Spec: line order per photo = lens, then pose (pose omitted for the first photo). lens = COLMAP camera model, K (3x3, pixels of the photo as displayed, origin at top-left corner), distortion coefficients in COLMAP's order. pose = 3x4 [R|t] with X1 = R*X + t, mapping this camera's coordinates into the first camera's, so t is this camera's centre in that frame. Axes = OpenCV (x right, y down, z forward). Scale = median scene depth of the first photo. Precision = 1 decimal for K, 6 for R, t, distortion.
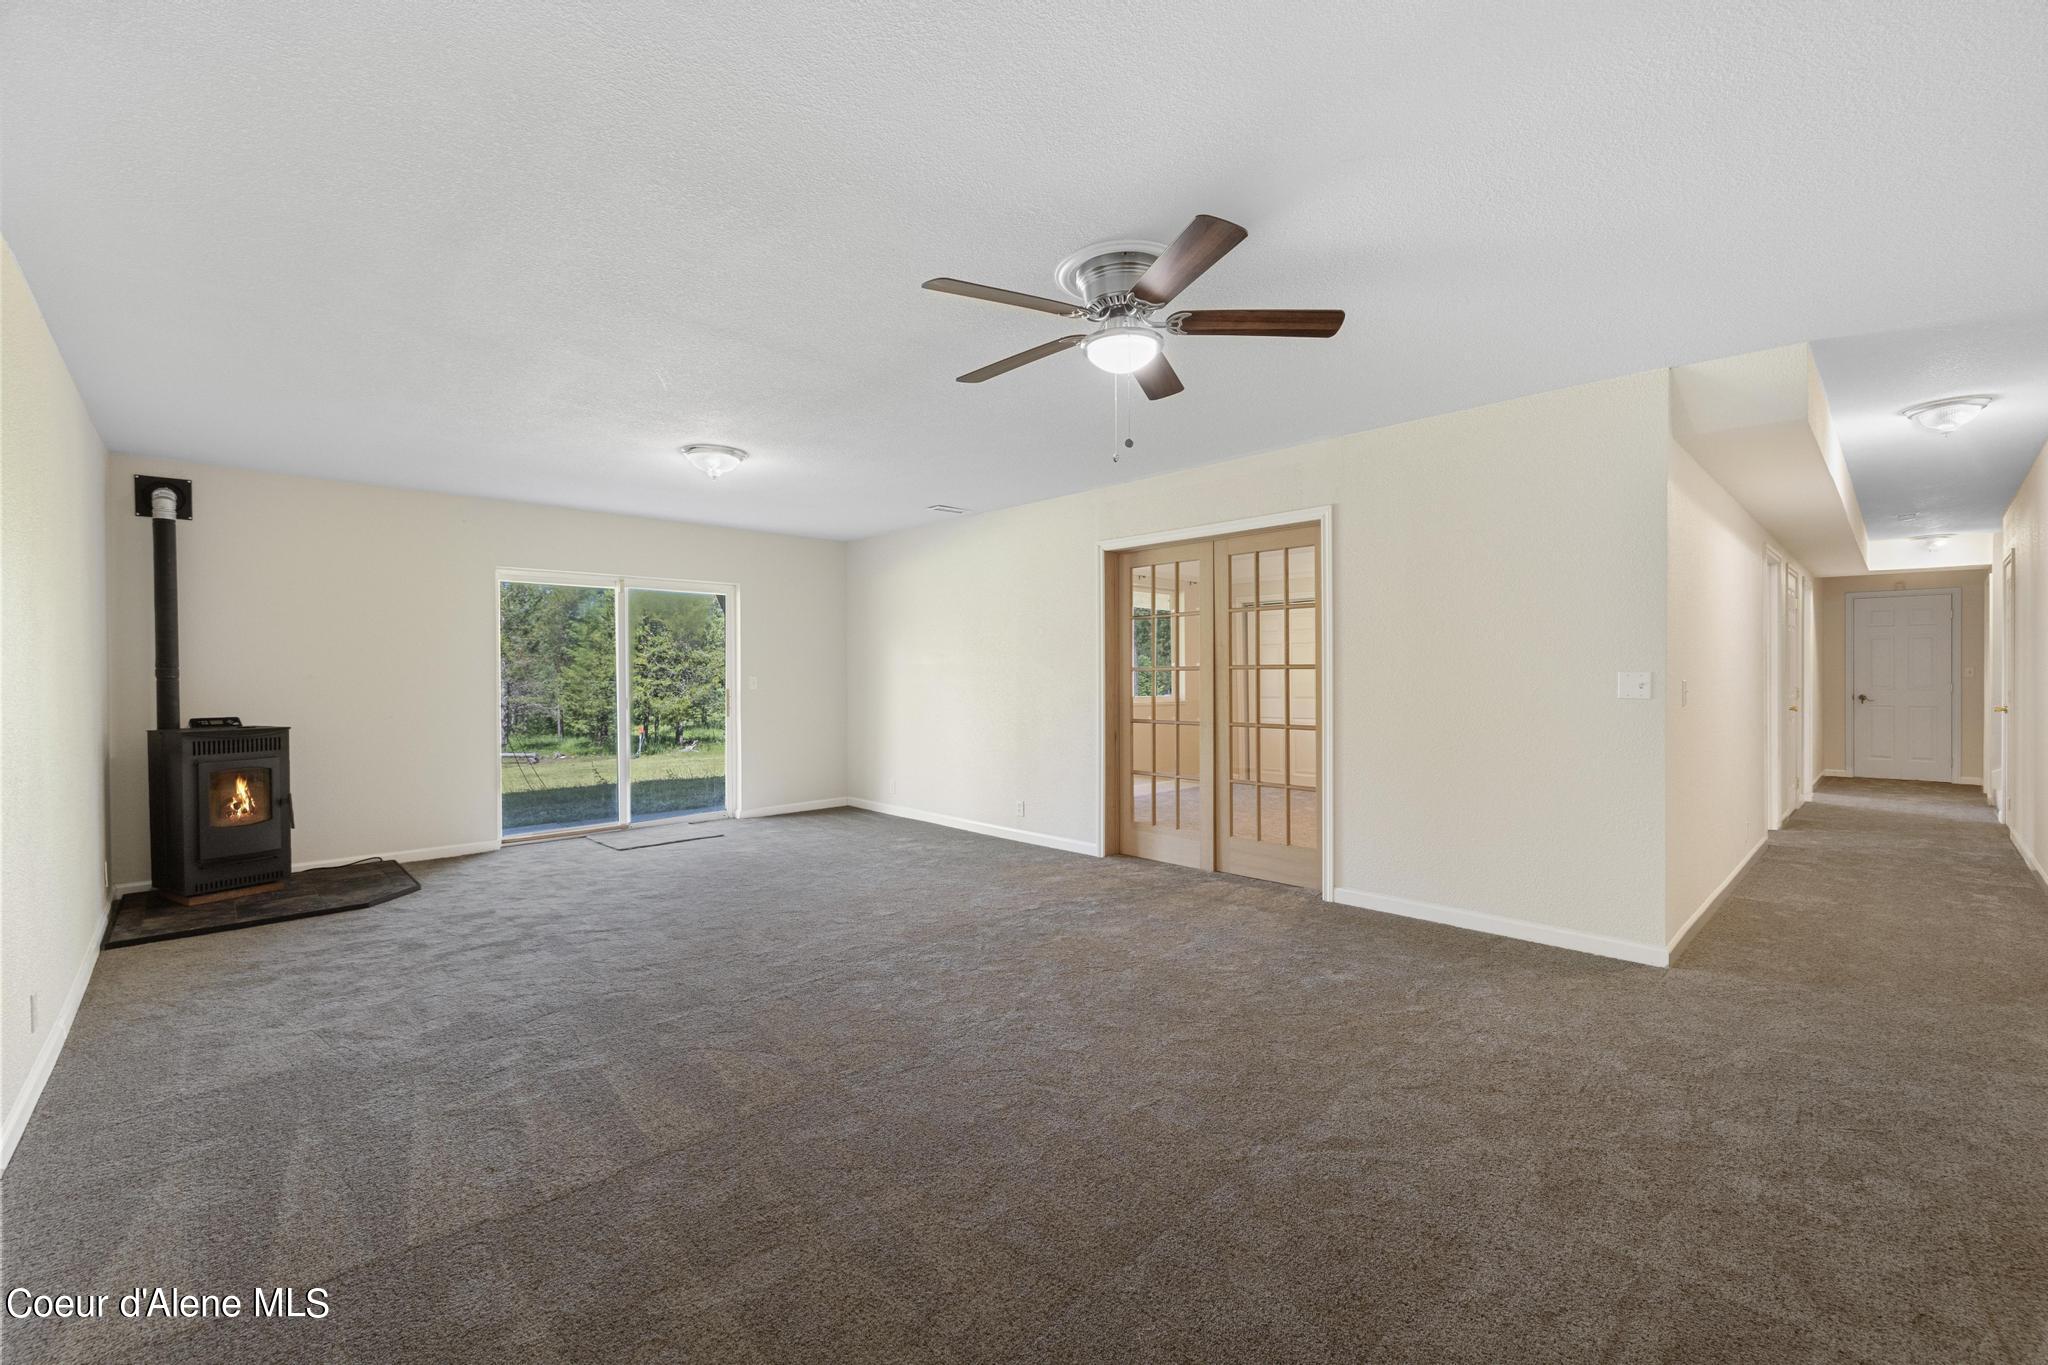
lens RADIAL K [[848.6, 0, 1025.6], [0, 848.6, 679.1], [0, 0, 1]] dist [-0.001551, -0.000318]
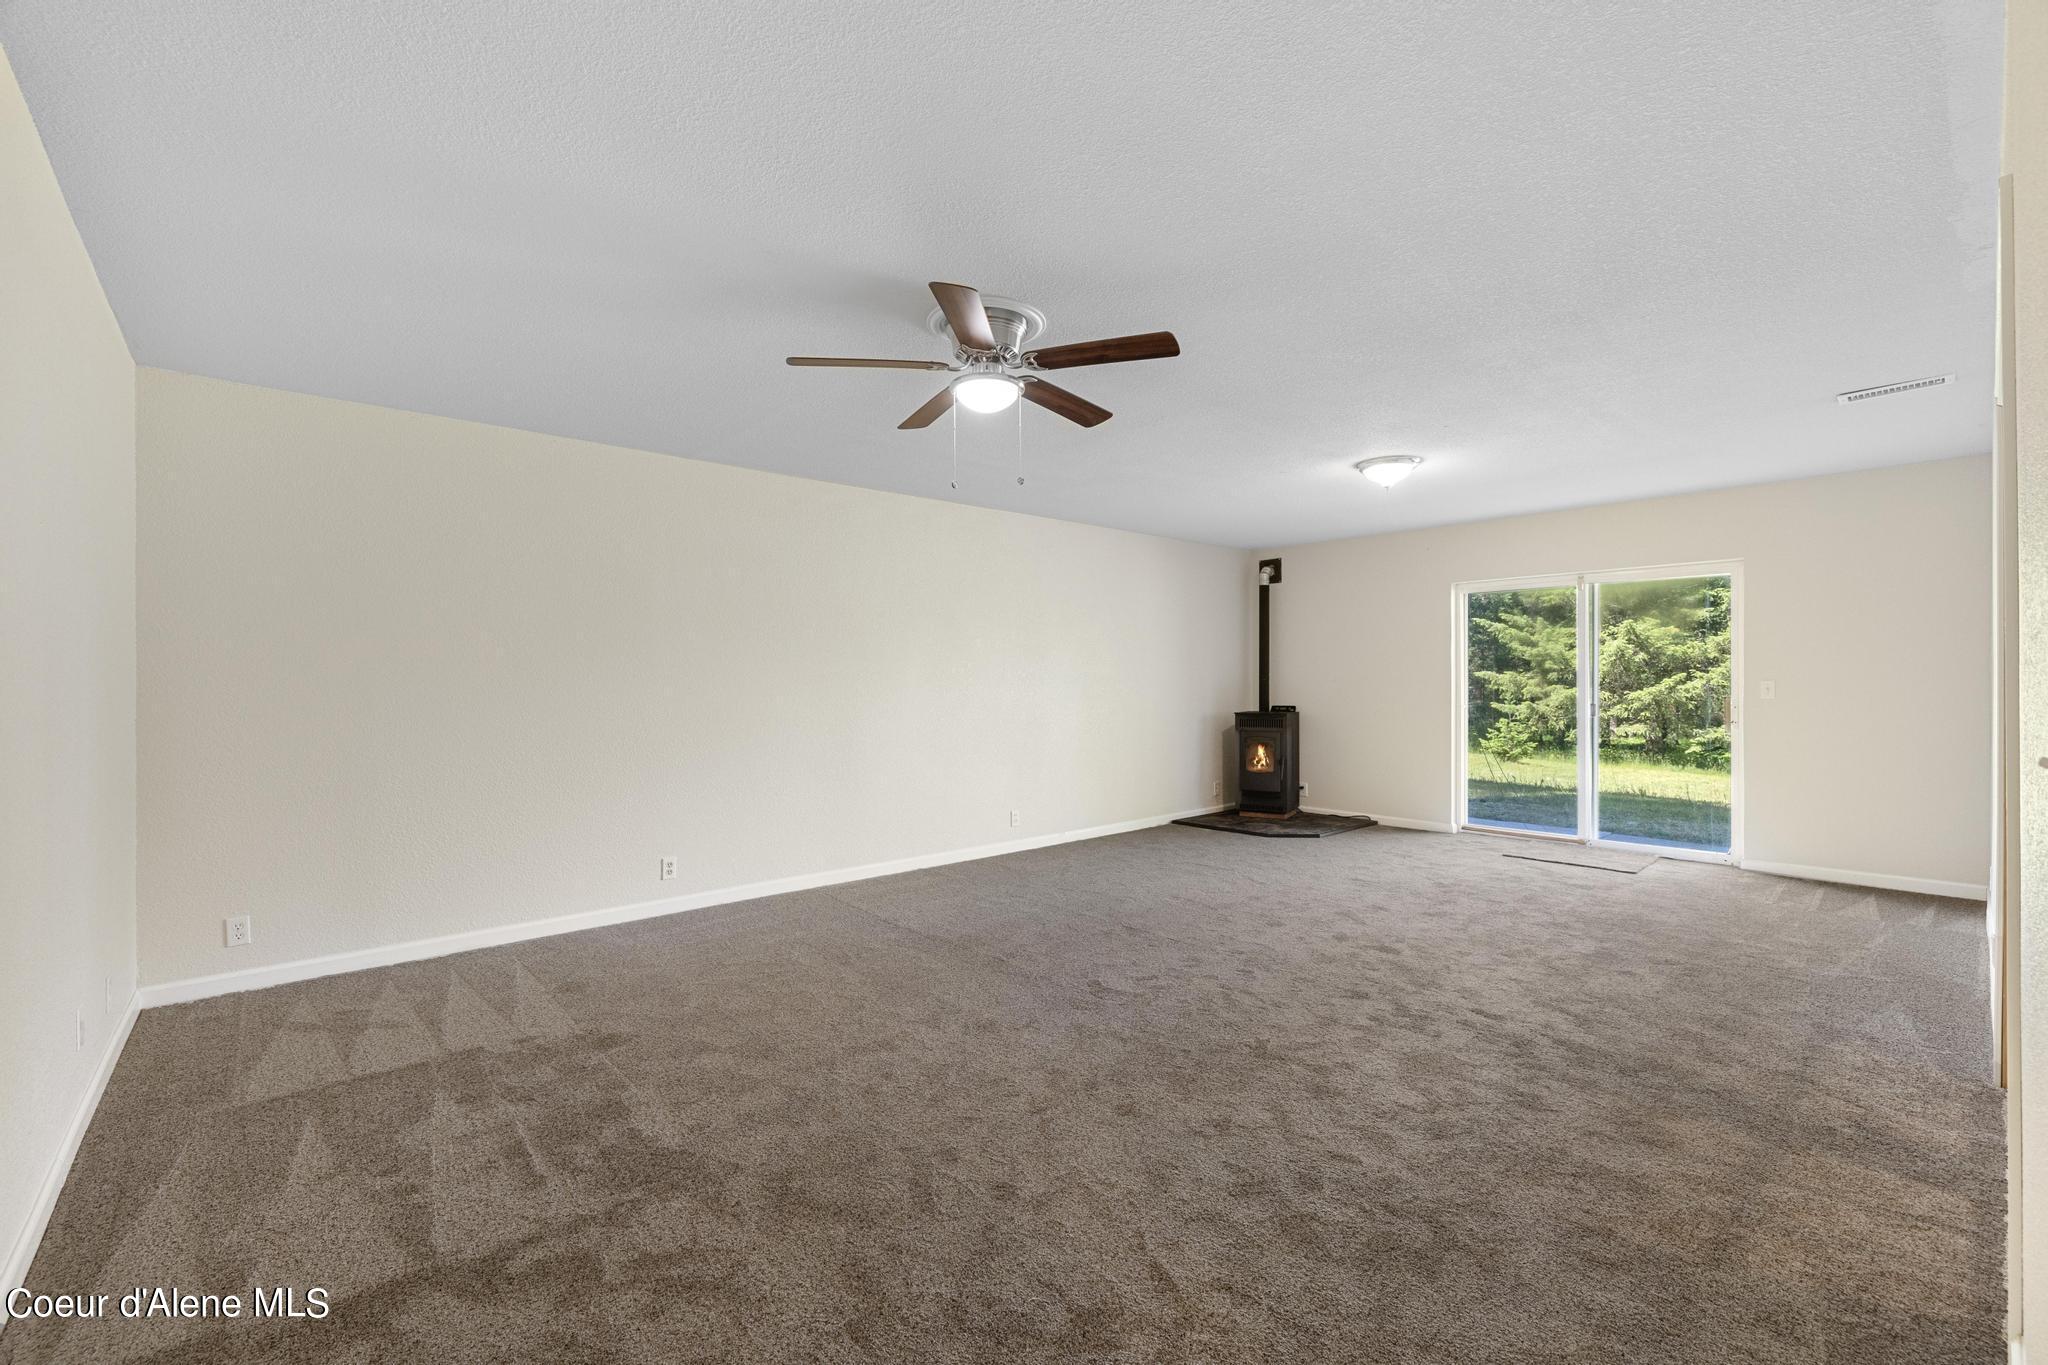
lens RADIAL K [[848.6, 0, 1025.6], [0, 848.6, 679.1], [0, 0, 1]] dist [-0.001551, -0.000318]
pose [[-0.038664, 0.004354, -0.999243, 0.529653], [0.003059, 0.999986, 0.004239, -0.009836], [0.999248, -0.002893, -0.038676, 0.466788]]
